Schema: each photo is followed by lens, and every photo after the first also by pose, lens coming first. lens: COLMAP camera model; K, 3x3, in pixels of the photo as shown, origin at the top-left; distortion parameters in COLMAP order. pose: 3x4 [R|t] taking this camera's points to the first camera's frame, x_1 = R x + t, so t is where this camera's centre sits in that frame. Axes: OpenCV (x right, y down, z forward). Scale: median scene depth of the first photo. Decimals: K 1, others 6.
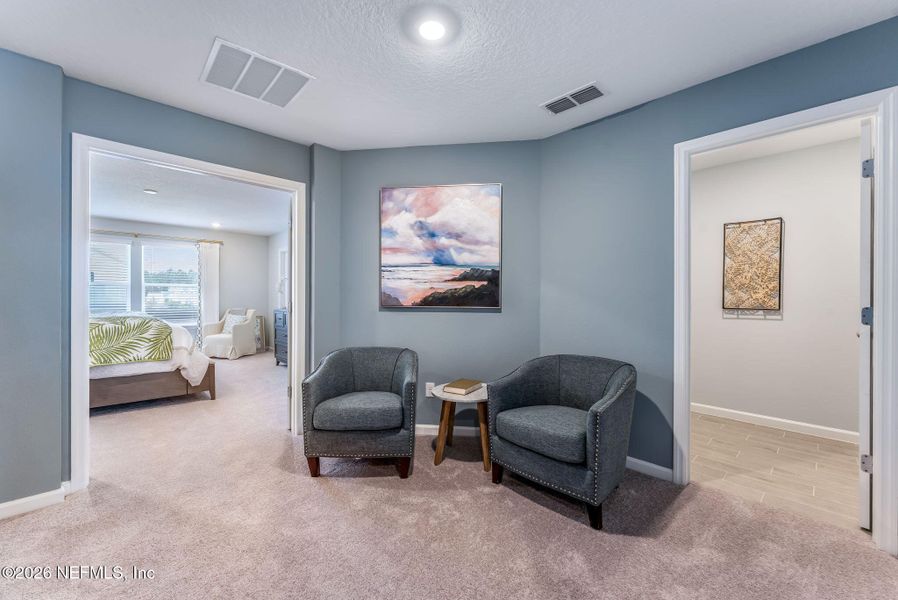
lens RADIAL K [[362.9, 0, 449.0], [0, 362.9, 300.5], [0, 0, 1]] dist [-0.001082, -0.000085]
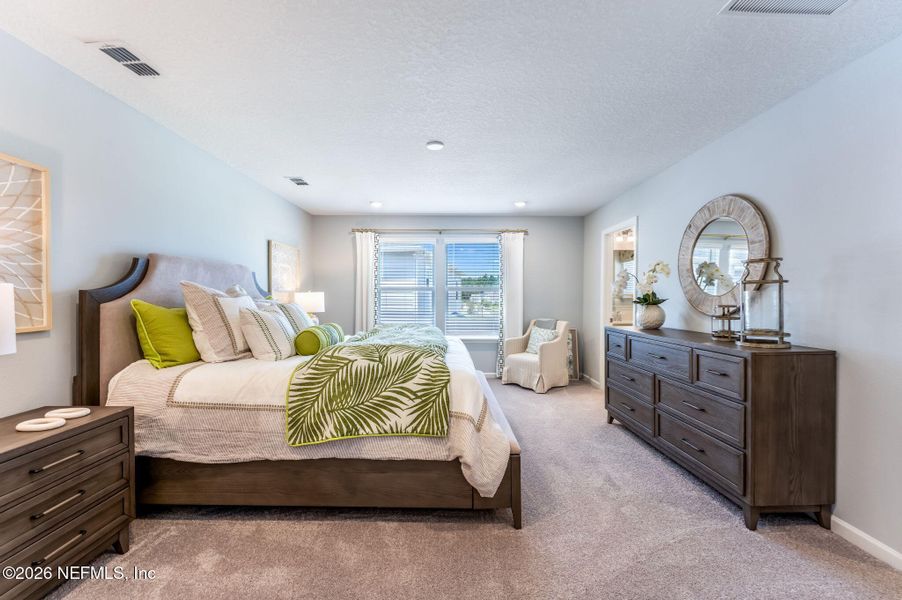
lens RADIAL K [[364.5, 0, 451.1], [0, 364.5, 300.1], [0, 0, 1]] dist [-0.001082, -0.000085]
pose [[0.731556, 0.004432, -0.681767, -0.410960], [-0.005834, 0.999983, 0.000241, -0.027730], [0.681757, 0.003801, 0.731569, 0.622901]]
